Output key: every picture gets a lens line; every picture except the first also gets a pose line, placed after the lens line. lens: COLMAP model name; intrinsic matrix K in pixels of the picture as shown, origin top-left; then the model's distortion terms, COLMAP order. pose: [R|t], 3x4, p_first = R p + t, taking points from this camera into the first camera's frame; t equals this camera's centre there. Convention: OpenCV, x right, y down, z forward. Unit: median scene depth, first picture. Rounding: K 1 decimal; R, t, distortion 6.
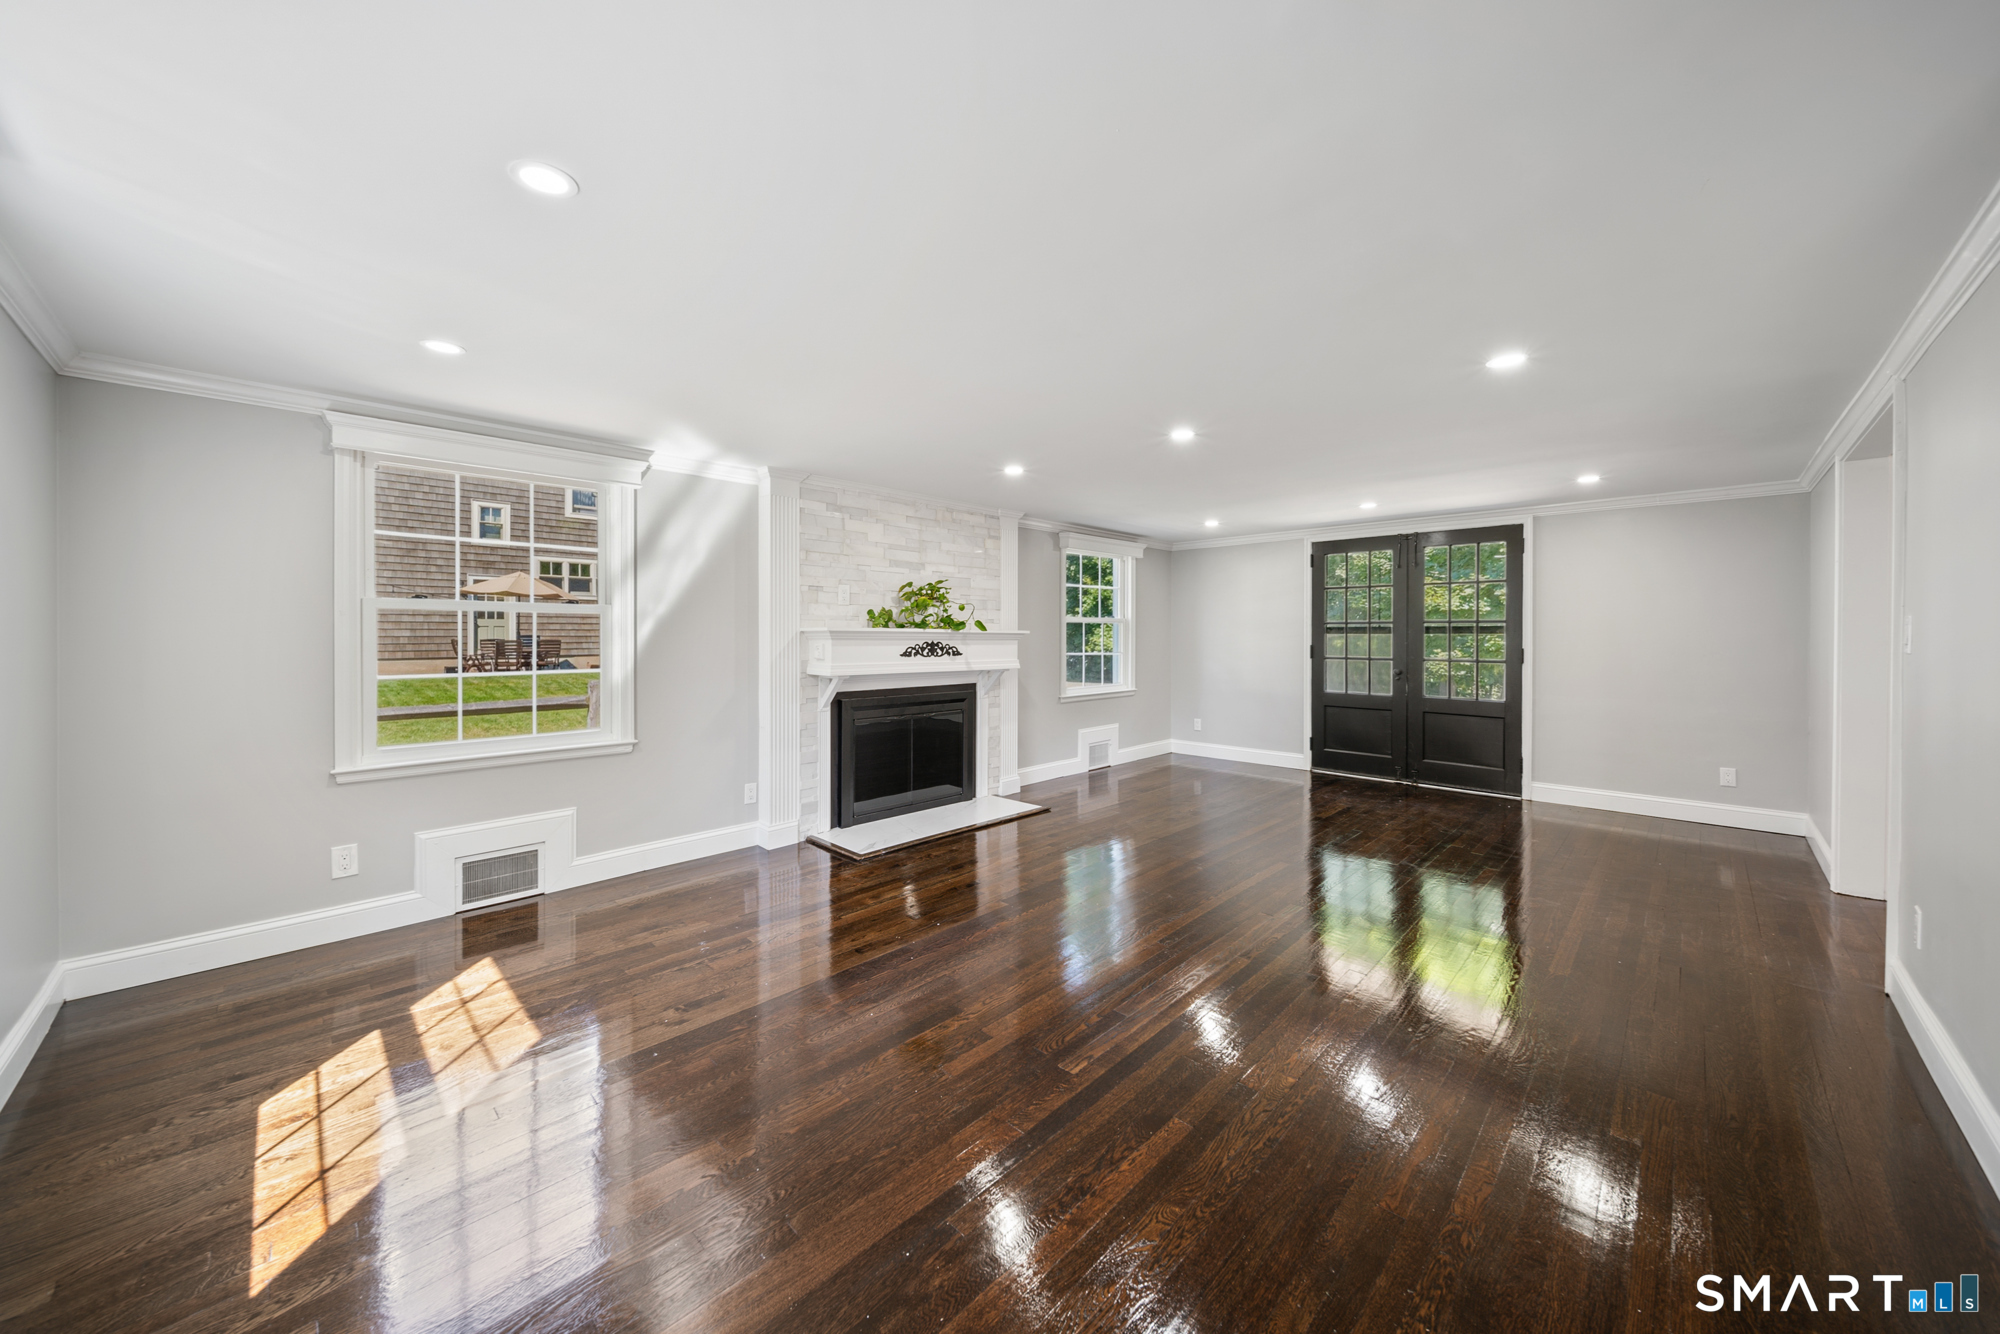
lens RADIAL K [[708.9, 0, 998.4], [0, 708.9, 638.6], [0, 0, 1]] dist [-0.001288, -0.003723]
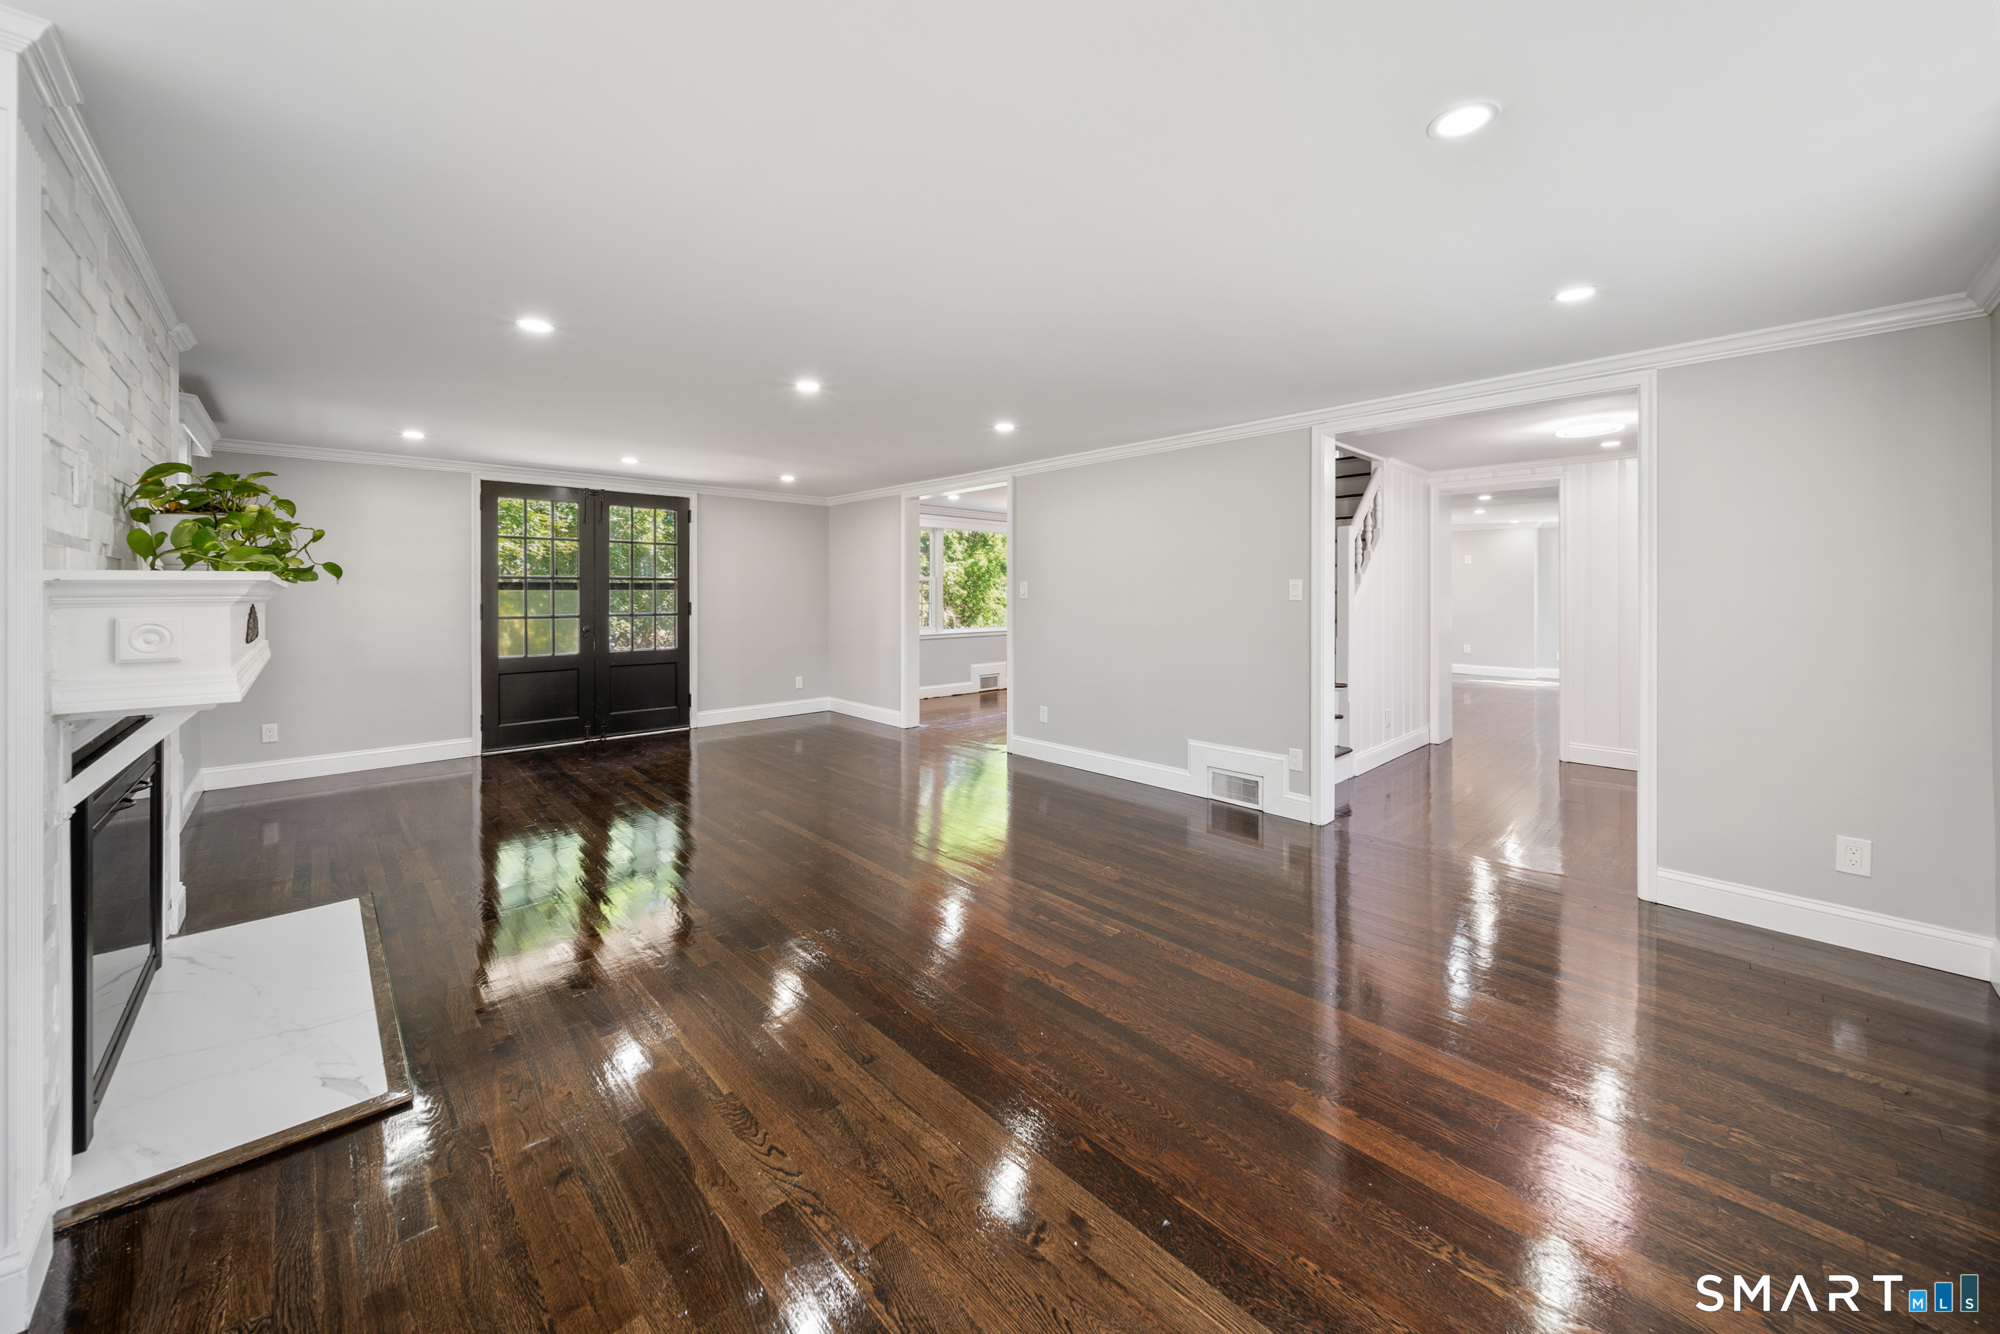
lens RADIAL K [[714.7, 0, 988.5], [0, 714.7, 624.2], [0, 0, 1]] dist [-0.004672, -0.000173]
pose [[0.042622, -0.044480, 0.998101, -0.401087], [0.005104, 0.999005, 0.044302, -0.000513], [-0.999078, 0.003207, 0.042807, 0.403686]]
